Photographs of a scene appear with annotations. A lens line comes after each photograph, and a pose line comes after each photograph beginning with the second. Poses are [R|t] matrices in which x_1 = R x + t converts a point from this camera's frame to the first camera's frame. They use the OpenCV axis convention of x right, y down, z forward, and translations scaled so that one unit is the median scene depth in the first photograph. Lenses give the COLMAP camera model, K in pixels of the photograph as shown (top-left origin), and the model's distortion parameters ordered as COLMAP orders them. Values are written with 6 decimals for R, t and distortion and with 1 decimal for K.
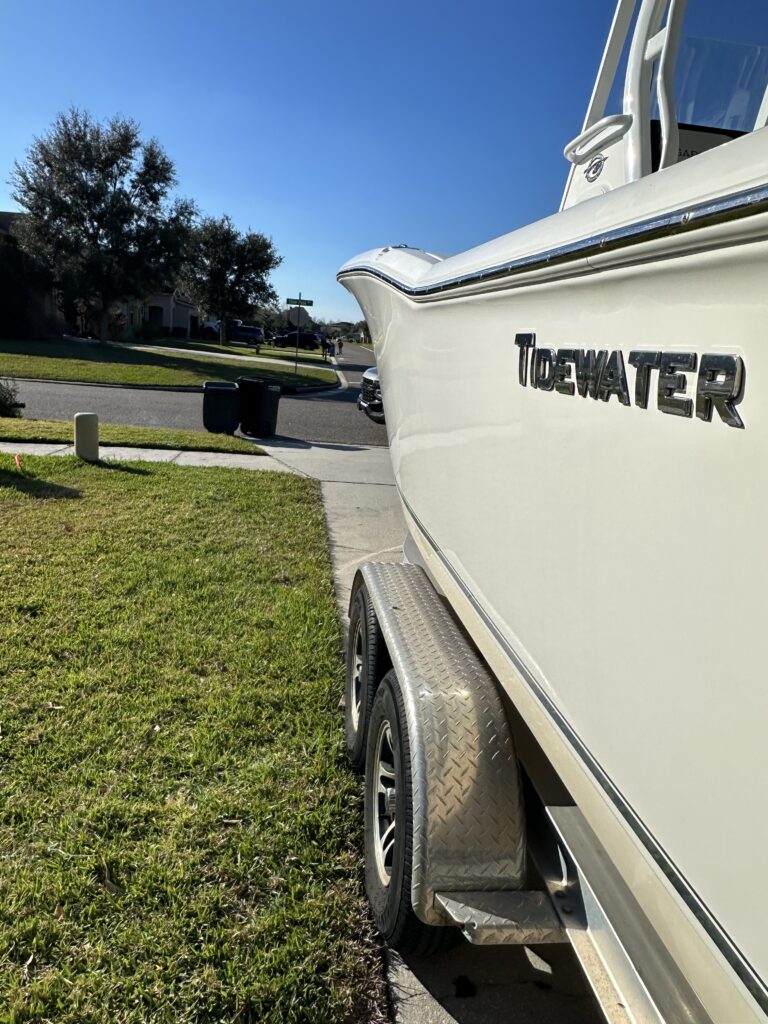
lens RADIAL K [[695.7, 0, 384.0], [0, 695.7, 512.0], [0, 0, 1]] dist [-0.002087, -0.006621]
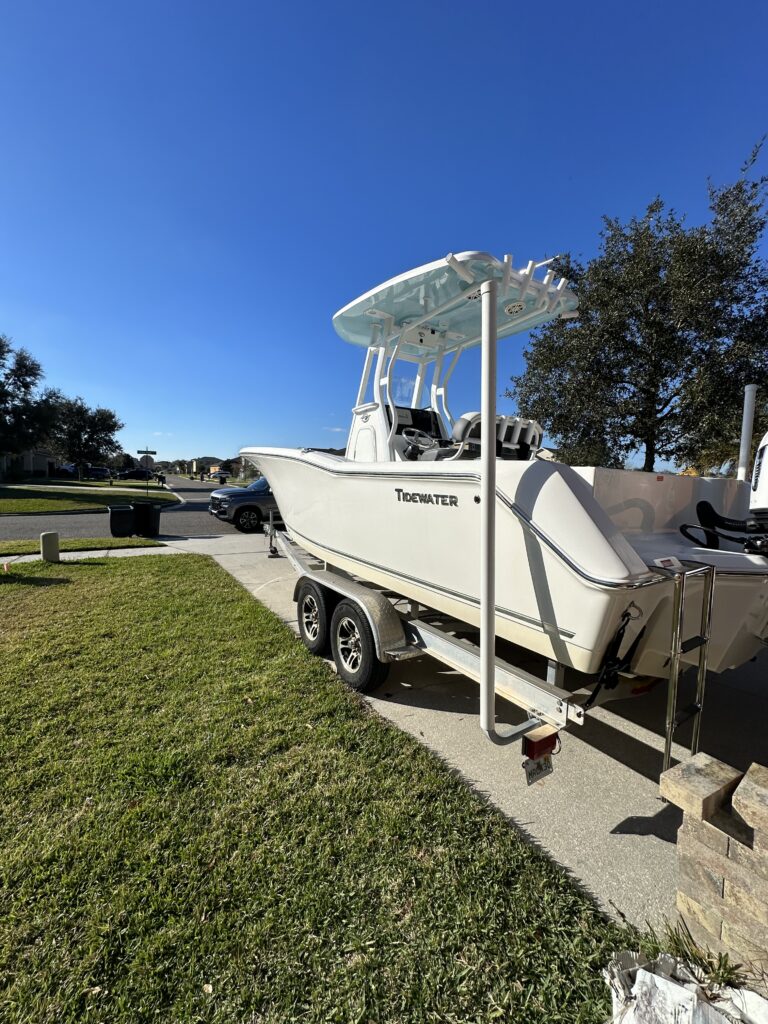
lens RADIAL K [[408.2, 0, 384.0], [0, 408.2, 512.0], [0, 0, 1]] dist [0.001595, 0.000149]
pose [[0.902986, -0.091229, 0.419873, -0.122737], [0.145320, 0.984457, -0.098627, 0.014542], [-0.404349, 0.150075, 0.902208, -0.153842]]
